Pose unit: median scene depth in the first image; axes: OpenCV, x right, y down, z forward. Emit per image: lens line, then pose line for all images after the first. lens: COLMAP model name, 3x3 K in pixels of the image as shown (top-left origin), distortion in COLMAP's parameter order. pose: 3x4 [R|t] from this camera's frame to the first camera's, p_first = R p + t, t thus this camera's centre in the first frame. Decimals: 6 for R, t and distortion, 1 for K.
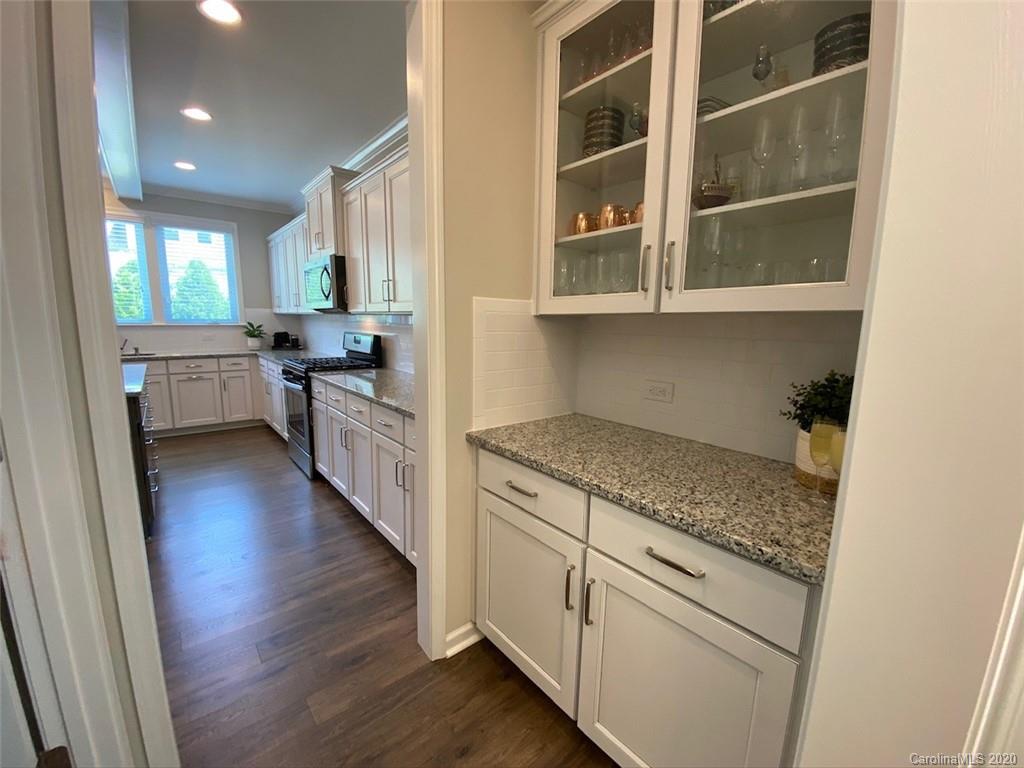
lens RADIAL K [[419.2, 0, 510.0], [0, 419.2, 385.5], [0, 0, 1]] dist [0.005797, -0.005968]
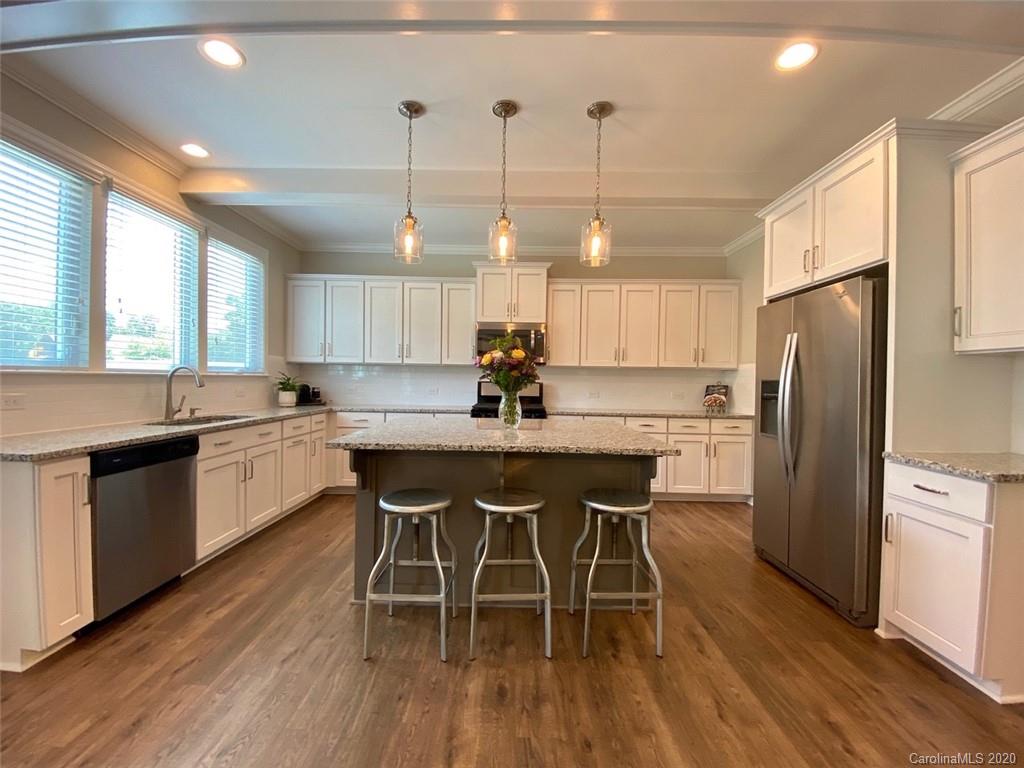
lens RADIAL K [[419.2, 0, 511.0], [0, 419.2, 385.6], [0, 0, 1]] dist [0.005797, -0.005968]
pose [[0.651111, -0.019721, 0.758727, -0.965079], [0.121599, 0.989460, -0.078633, -0.011062], [-0.749179, 0.143460, 0.646646, 0.167974]]
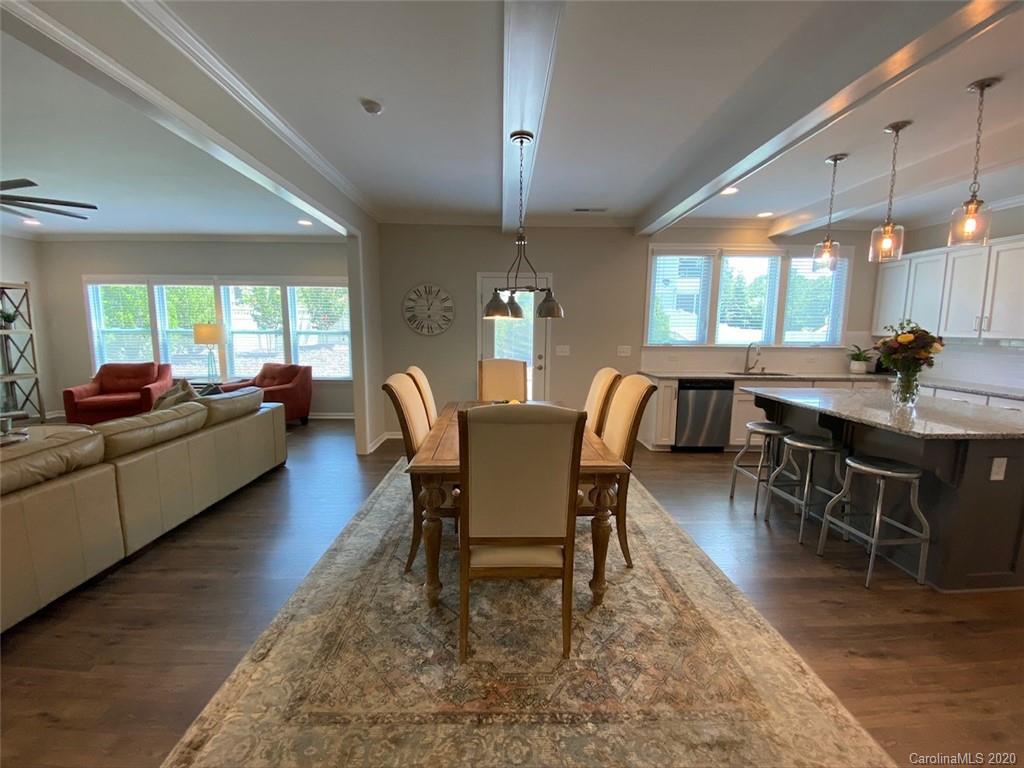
lens RADIAL K [[419.2, 0, 509.4], [0, 419.2, 379.4], [0, 0, 1]] dist [0.005797, -0.005968]
pose [[0.783264, 0.065015, -0.618280, -0.658264], [-0.099243, 0.994839, -0.021113, 0.029057], [0.613717, 0.077897, 0.785674, -0.259199]]
